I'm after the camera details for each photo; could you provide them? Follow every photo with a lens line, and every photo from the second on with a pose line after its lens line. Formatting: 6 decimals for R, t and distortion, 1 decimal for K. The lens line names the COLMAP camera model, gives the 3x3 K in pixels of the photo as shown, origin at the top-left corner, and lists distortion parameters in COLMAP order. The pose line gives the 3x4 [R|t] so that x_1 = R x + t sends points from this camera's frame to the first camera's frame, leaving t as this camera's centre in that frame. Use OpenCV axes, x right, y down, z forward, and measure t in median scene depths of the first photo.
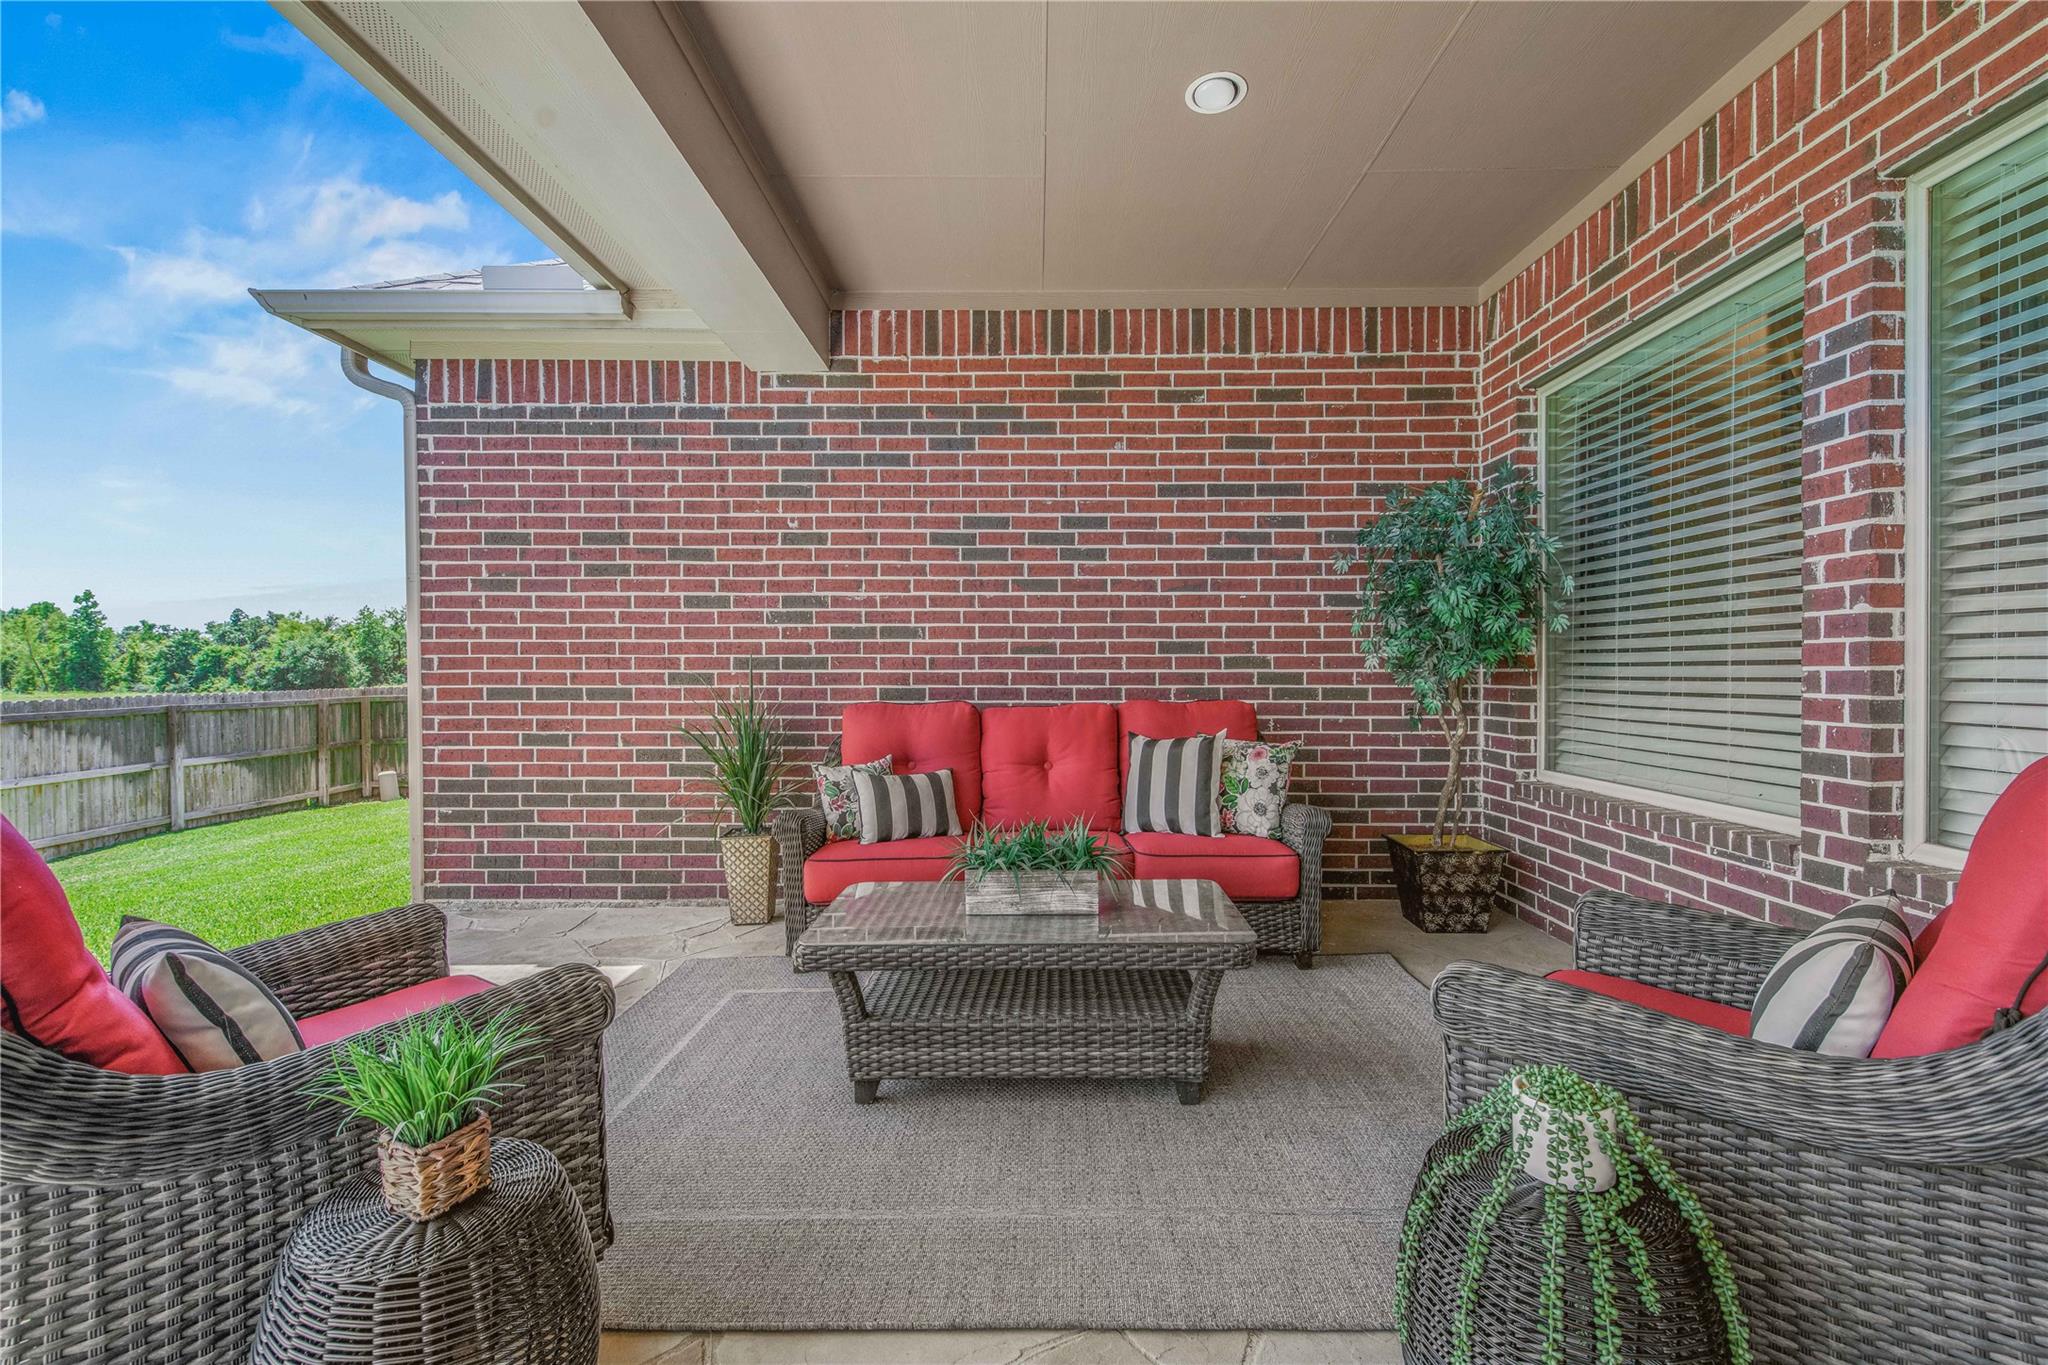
lens RADIAL K [[875.6, 0, 1013.1], [0, 875.6, 684.4], [0, 0, 1]] dist [0.014875, -0.003443]
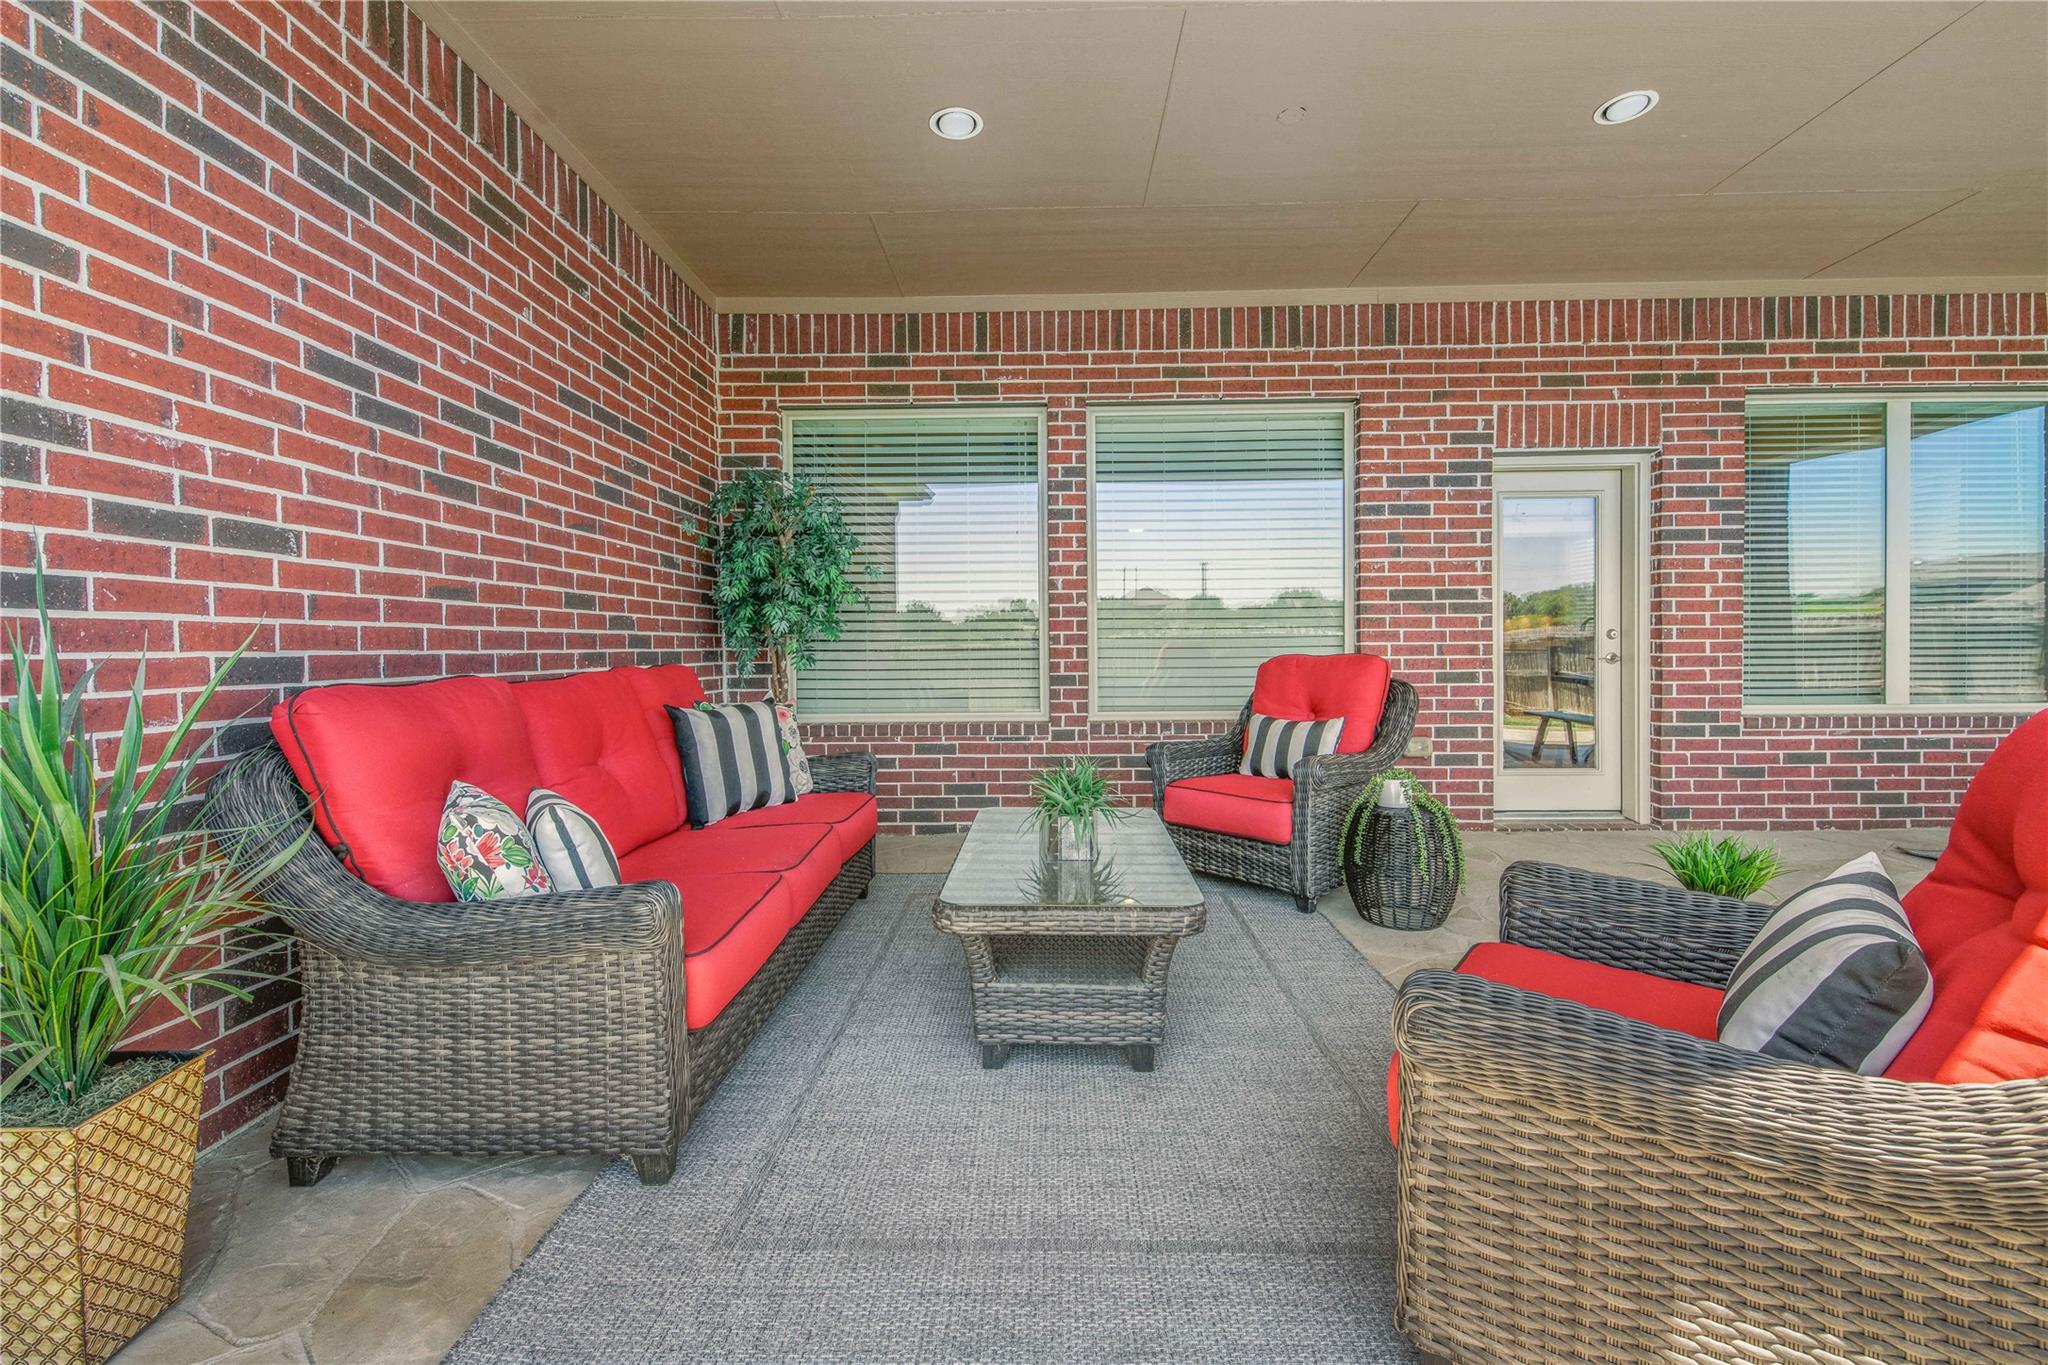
lens RADIAL K [[875.6, 0, 1044.0], [0, 875.6, 650.7], [0, 0, 1]] dist [0.014875, -0.003443]
pose [[-0.002667, -0.004349, 0.999987, -0.597987], [0.021147, 0.999767, 0.004405, 0.007503], [-0.999773, 0.021158, -0.002574, 0.586593]]
